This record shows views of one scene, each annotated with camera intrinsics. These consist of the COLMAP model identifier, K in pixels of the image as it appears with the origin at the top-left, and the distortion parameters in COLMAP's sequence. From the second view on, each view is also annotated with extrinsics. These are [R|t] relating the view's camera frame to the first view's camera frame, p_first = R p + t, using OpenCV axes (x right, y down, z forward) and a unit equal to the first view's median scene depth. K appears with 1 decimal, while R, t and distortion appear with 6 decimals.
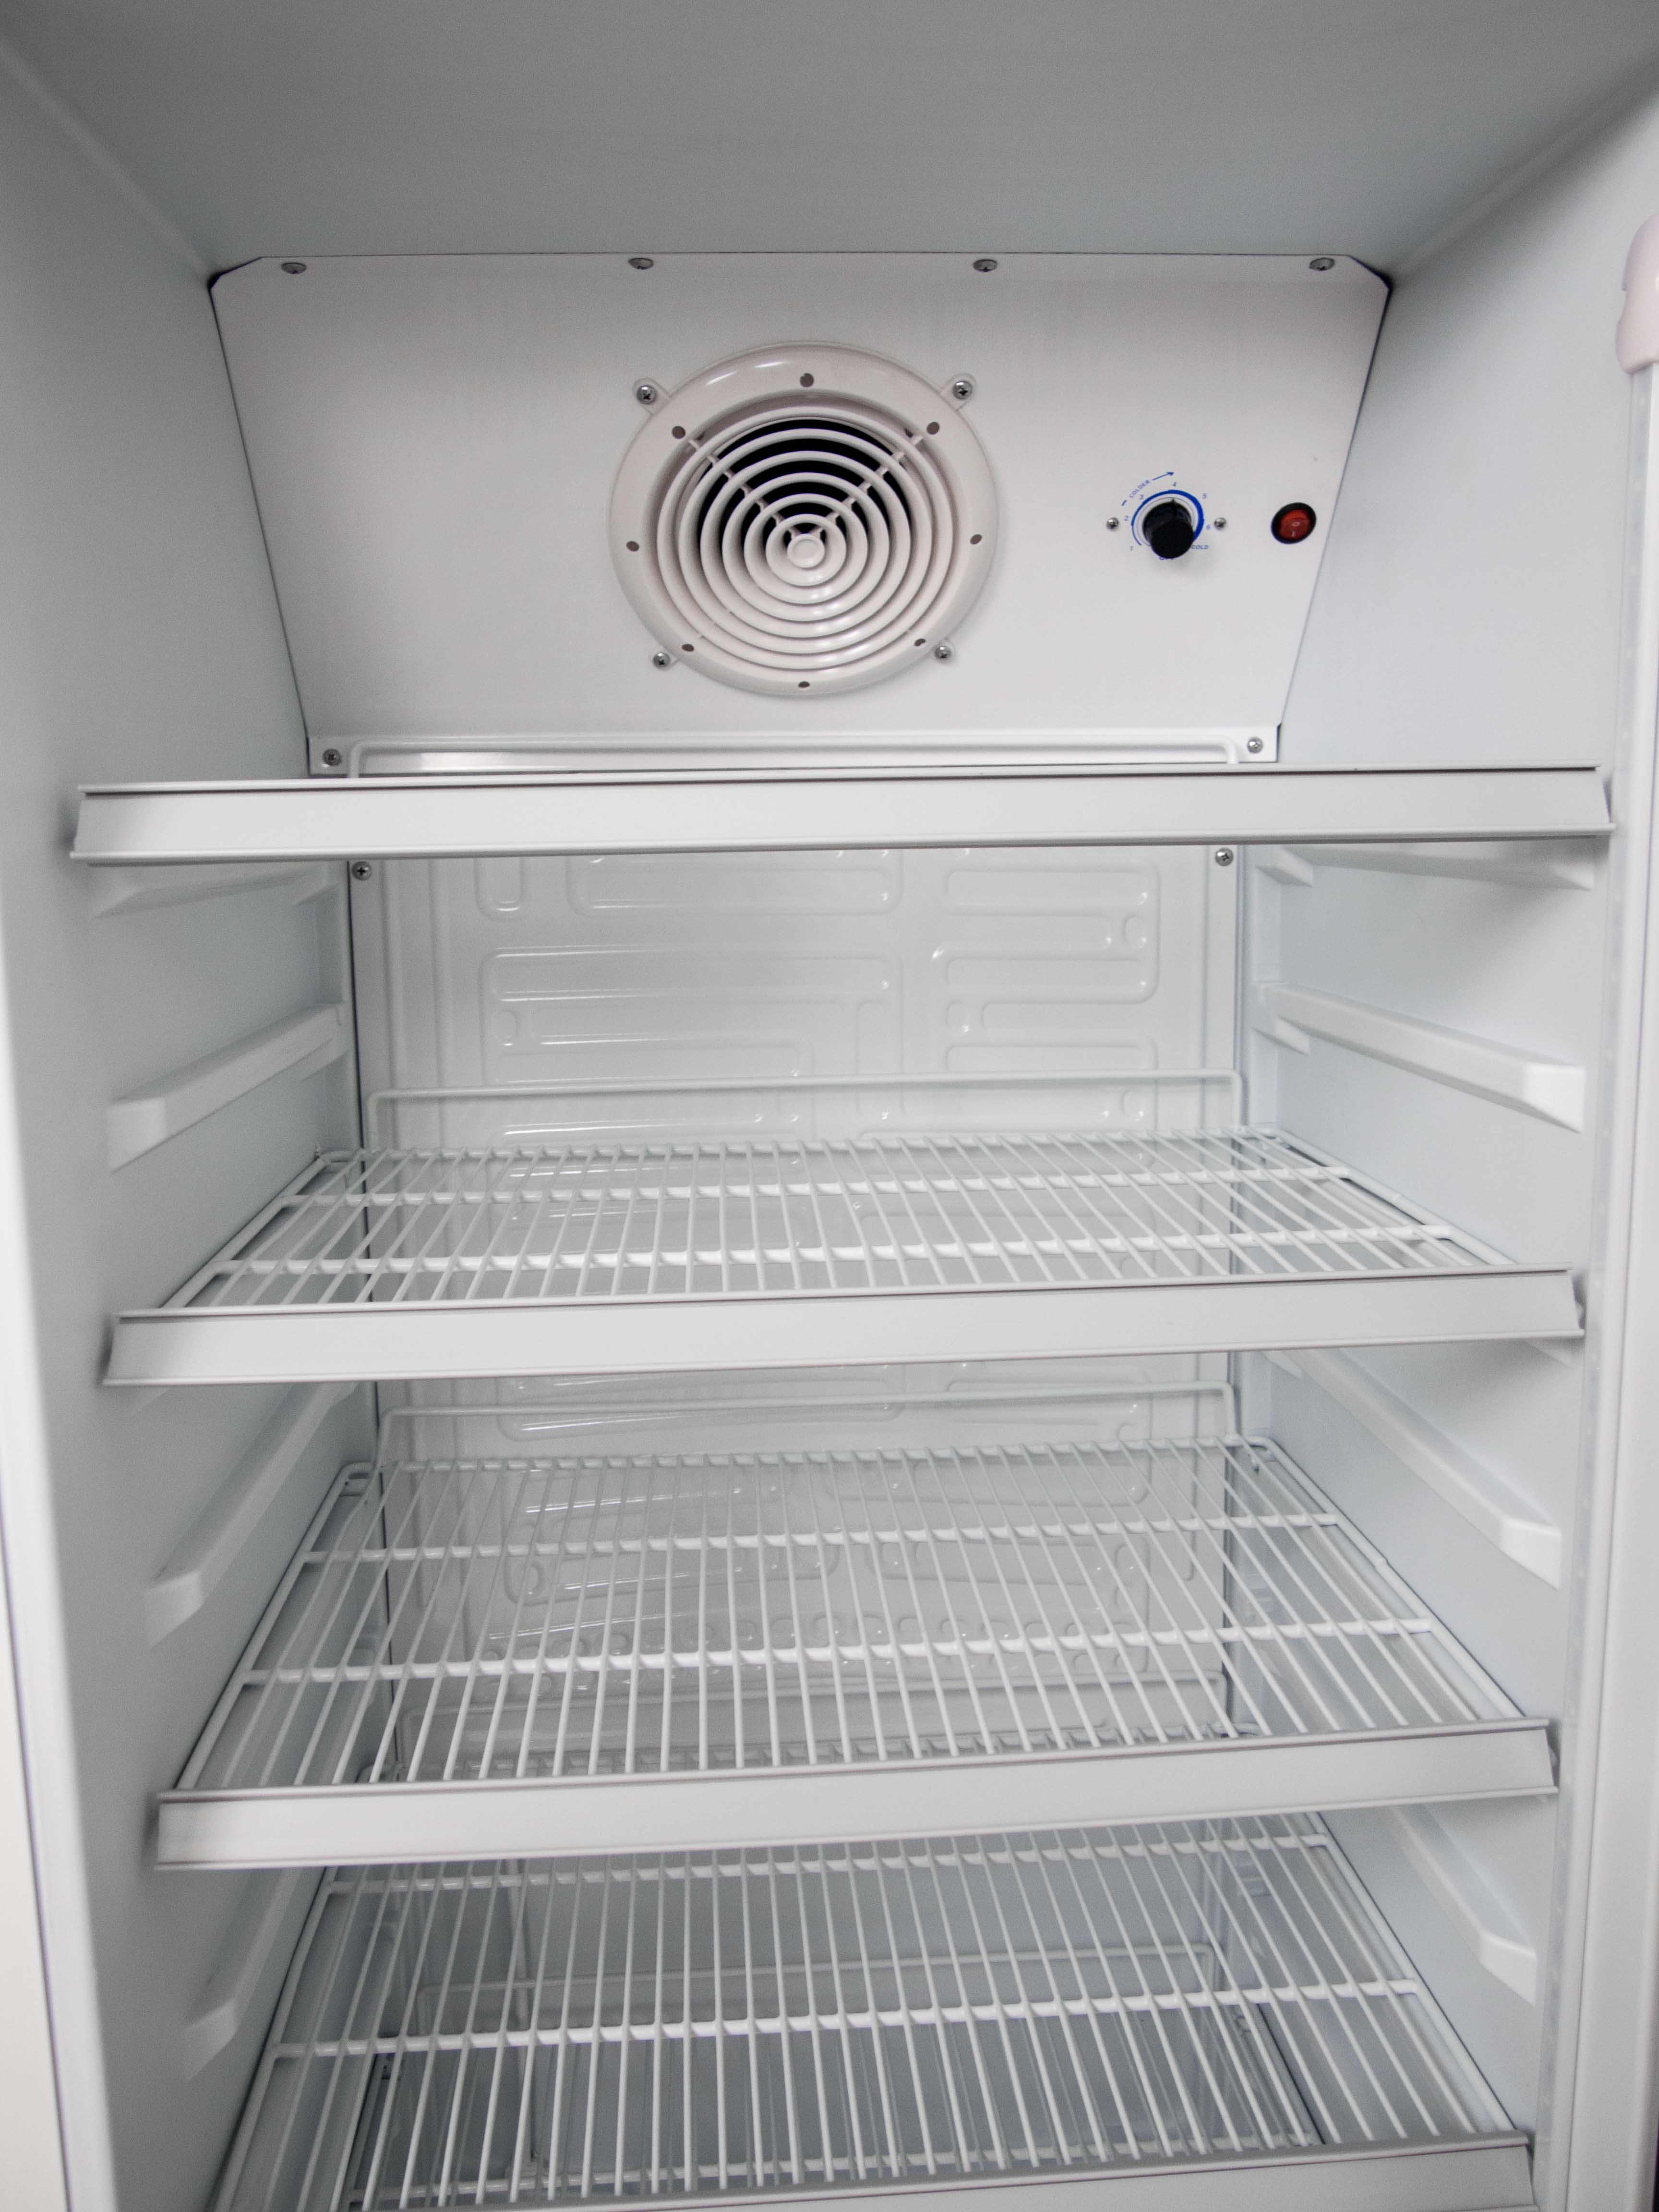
lens RADIAL K [[1957.1, 0, 829.5], [0, 1957.1, 1106.0], [0, 0, 1]] dist [-0.004807, 0.000022]
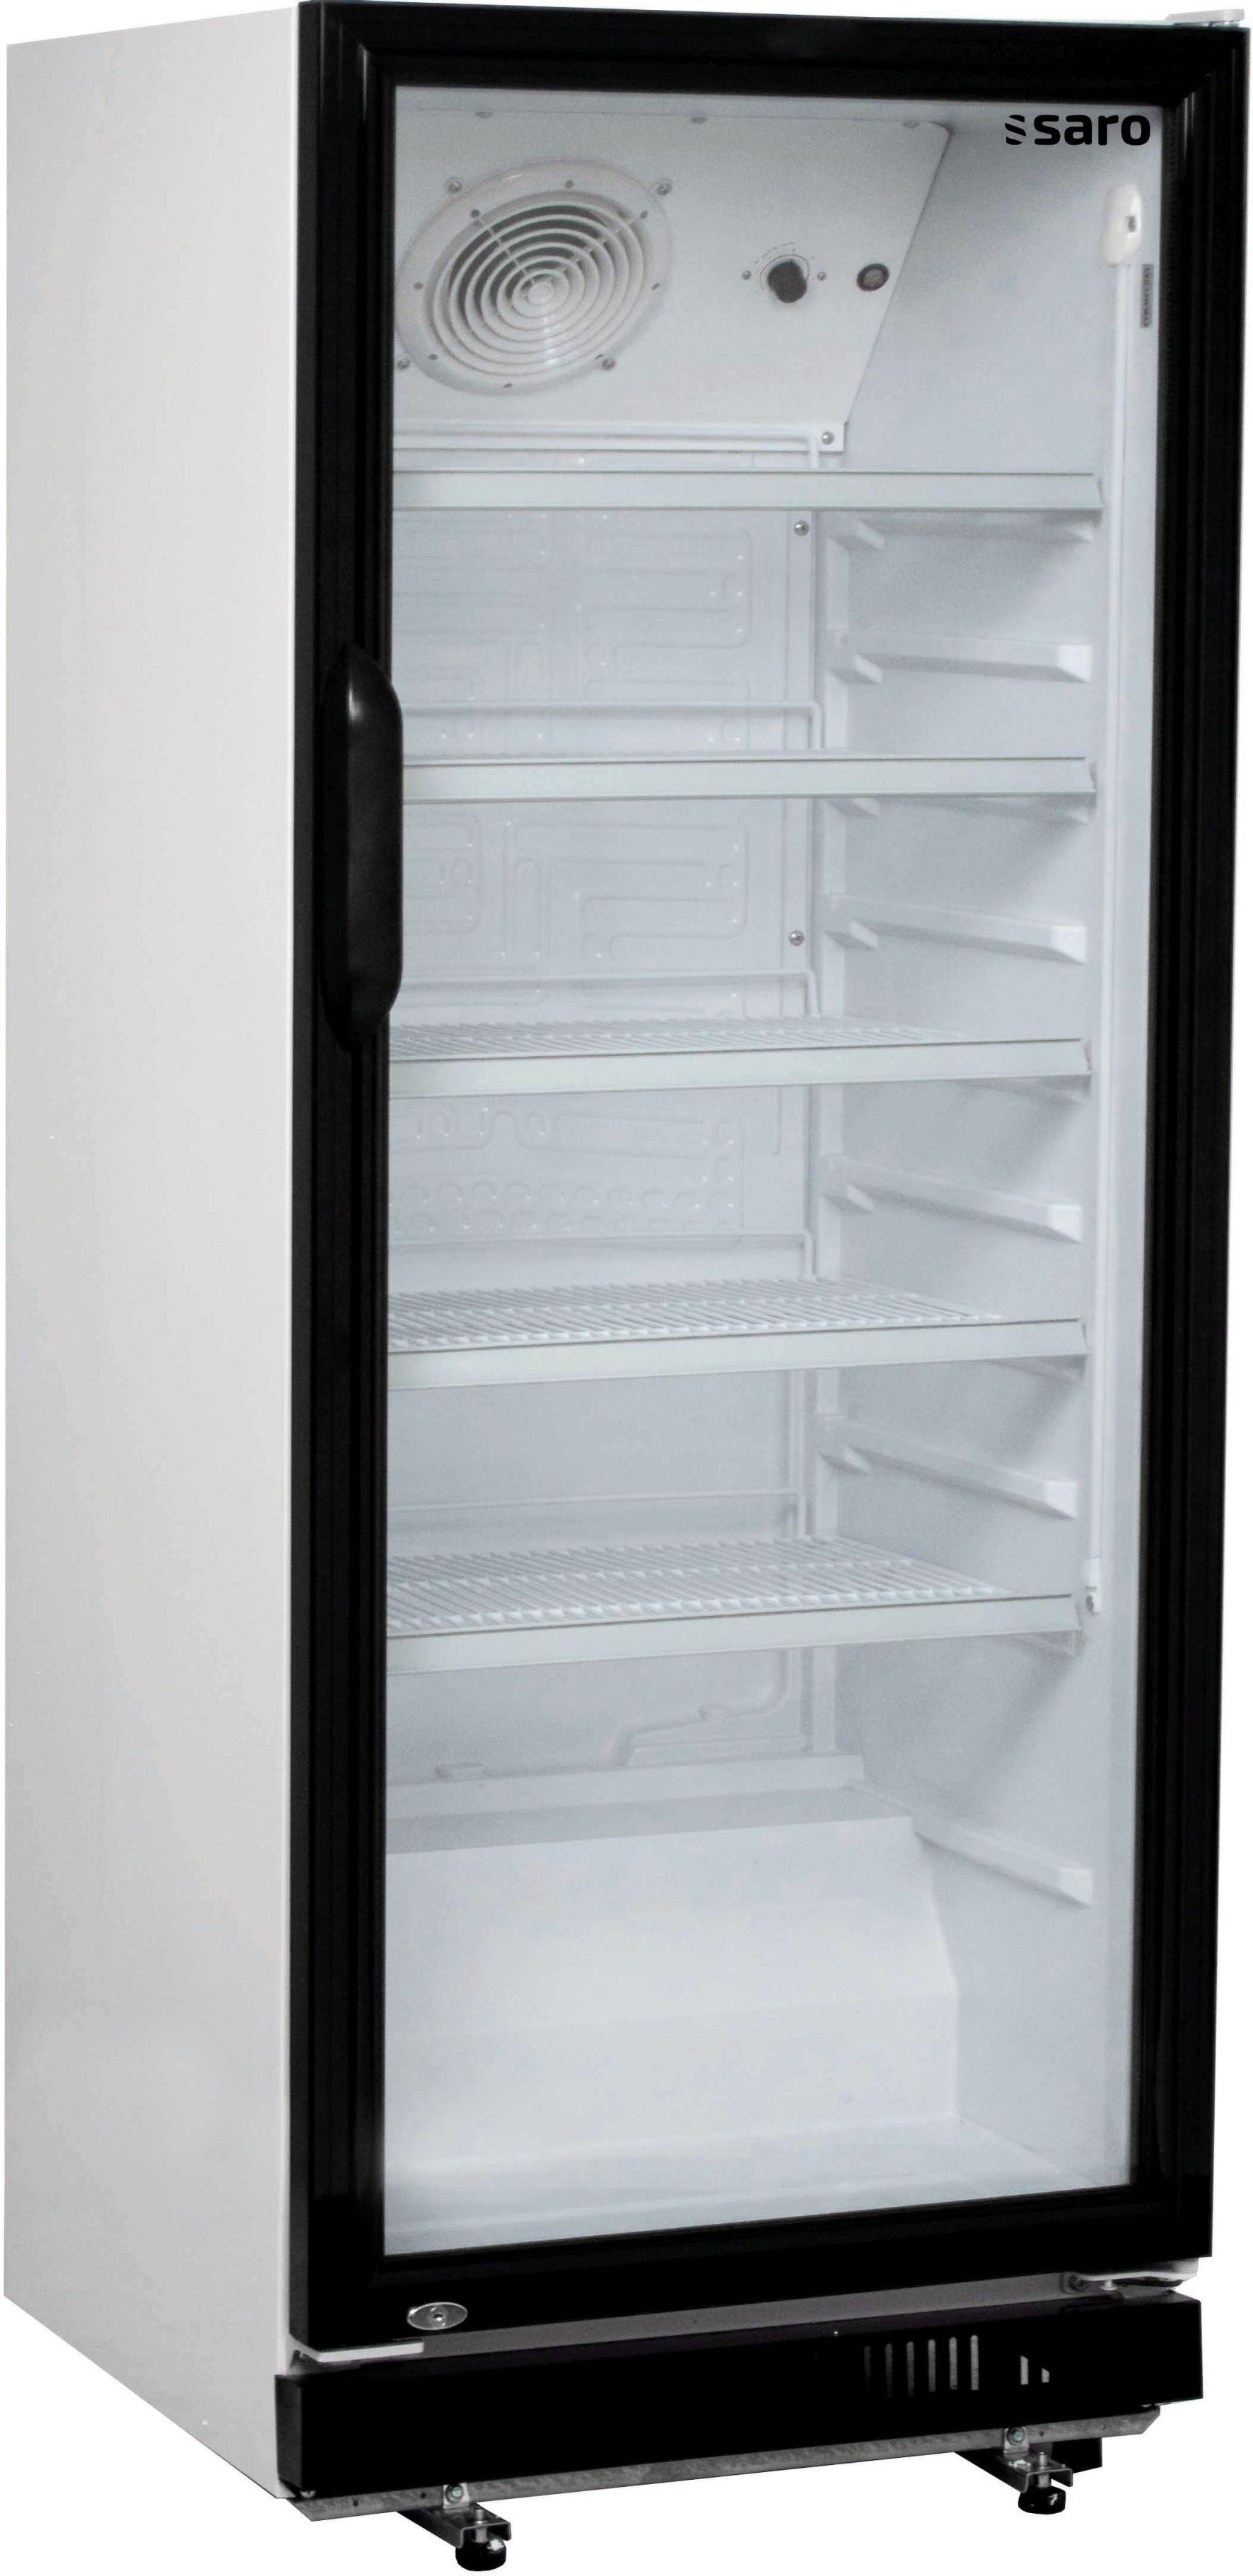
lens RADIAL K [[7617.8, 0, 626.5], [0, 7617.8, 1288.0], [0, 0, 1]] dist [-1.606199, 51.170427]
pose [[0.949458, -0.012716, 0.313638, -1.555216], [0.025008, 0.999067, -0.035200, 0.572772], [-0.312897, 0.041264, 0.948890, -3.825597]]
